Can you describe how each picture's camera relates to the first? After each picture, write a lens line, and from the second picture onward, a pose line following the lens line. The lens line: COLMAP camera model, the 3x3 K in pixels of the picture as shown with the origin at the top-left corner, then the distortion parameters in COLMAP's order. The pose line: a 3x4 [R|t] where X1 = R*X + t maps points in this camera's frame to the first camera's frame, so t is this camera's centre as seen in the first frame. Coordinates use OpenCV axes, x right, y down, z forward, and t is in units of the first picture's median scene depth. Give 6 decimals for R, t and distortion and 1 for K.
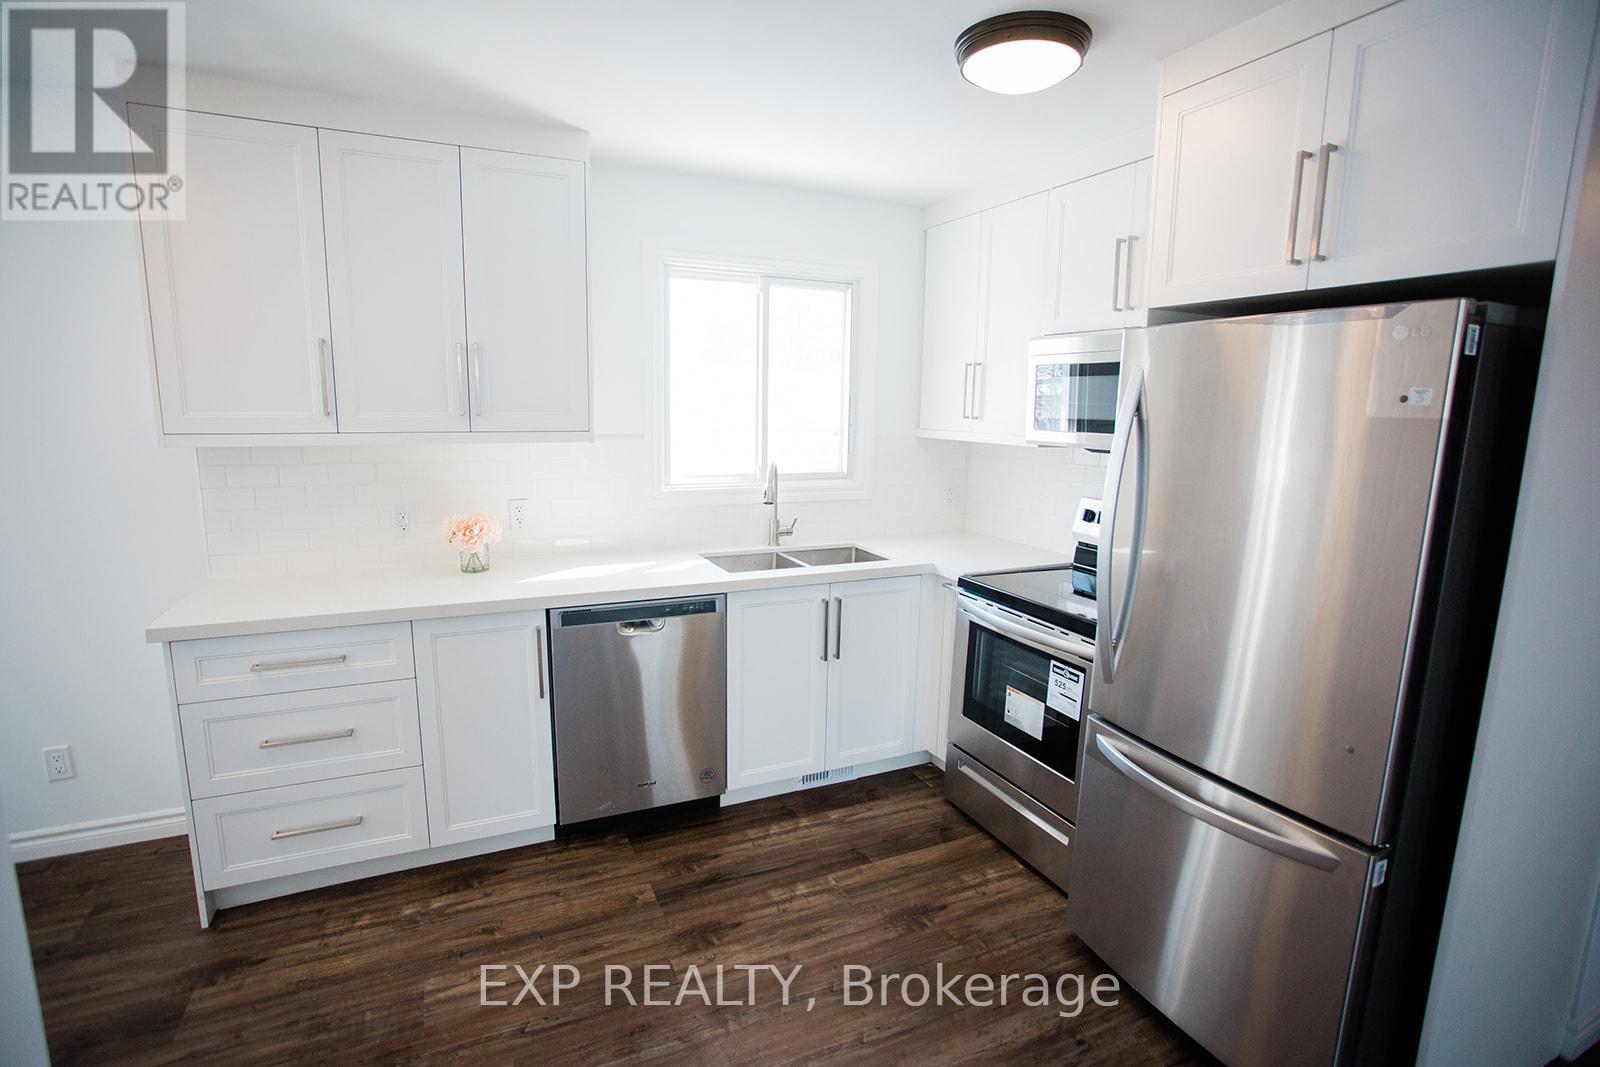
lens RADIAL K [[777.1, 0, 801.6], [0, 777.1, 530.1], [0, 0, 1]] dist [-0.076086, 0.034874]
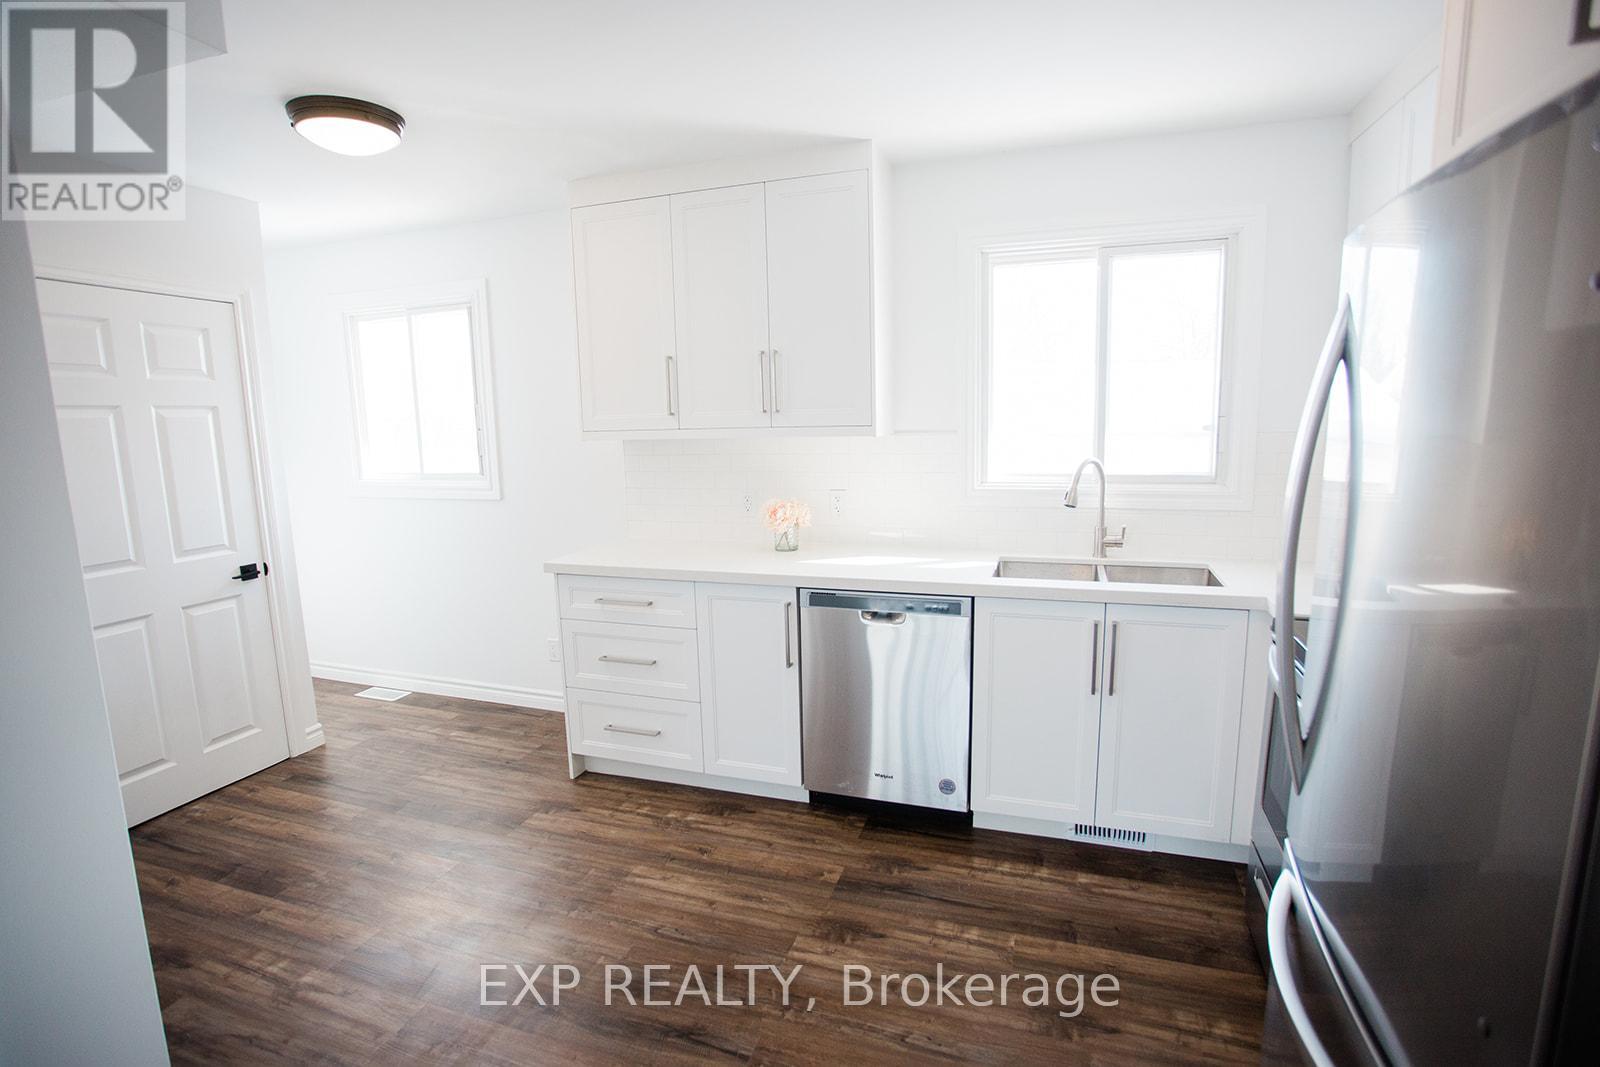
lens RADIAL K [[777.1, 0, 801.6], [0, 777.1, 530.1], [0, 0, 1]] dist [-0.076086, 0.034874]
pose [[0.715407, 0.068743, -0.695318, 0.429261], [-0.078492, 0.996756, 0.017786, 0.001069], [0.694285, 0.041853, 0.718482, 0.203024]]
